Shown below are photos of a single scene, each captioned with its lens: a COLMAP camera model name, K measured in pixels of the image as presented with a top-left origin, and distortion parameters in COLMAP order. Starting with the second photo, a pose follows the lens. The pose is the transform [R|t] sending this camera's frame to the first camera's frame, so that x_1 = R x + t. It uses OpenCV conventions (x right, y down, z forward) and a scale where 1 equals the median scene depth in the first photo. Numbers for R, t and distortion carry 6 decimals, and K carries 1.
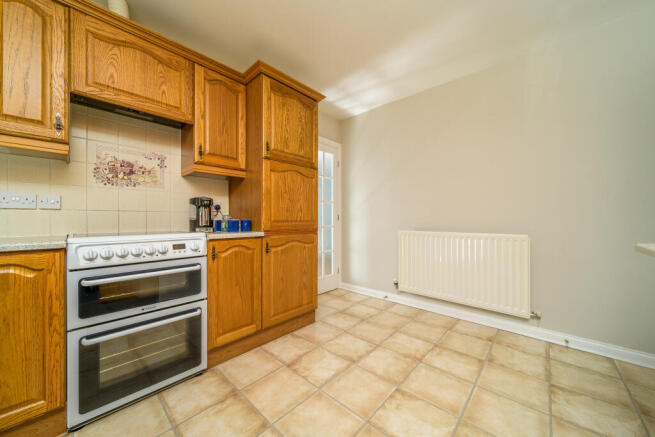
lens RADIAL K [[235.4, 0, 325.5], [0, 235.4, 216.5], [0, 0, 1]] dist [-0.000572, -0.000027]
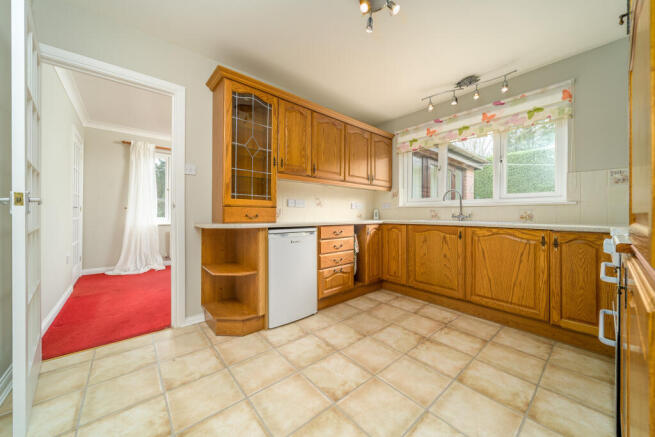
lens RADIAL K [[235.4, 0, 325.5], [0, 235.4, 216.5], [0, 0, 1]] dist [-0.000572, -0.000027]
pose [[-0.992743, -0.003117, 0.120216, 0.252756], [-0.003411, 0.999992, -0.002239, 0.032673], [-0.120208, -0.002633, -0.992745, 1.990877]]
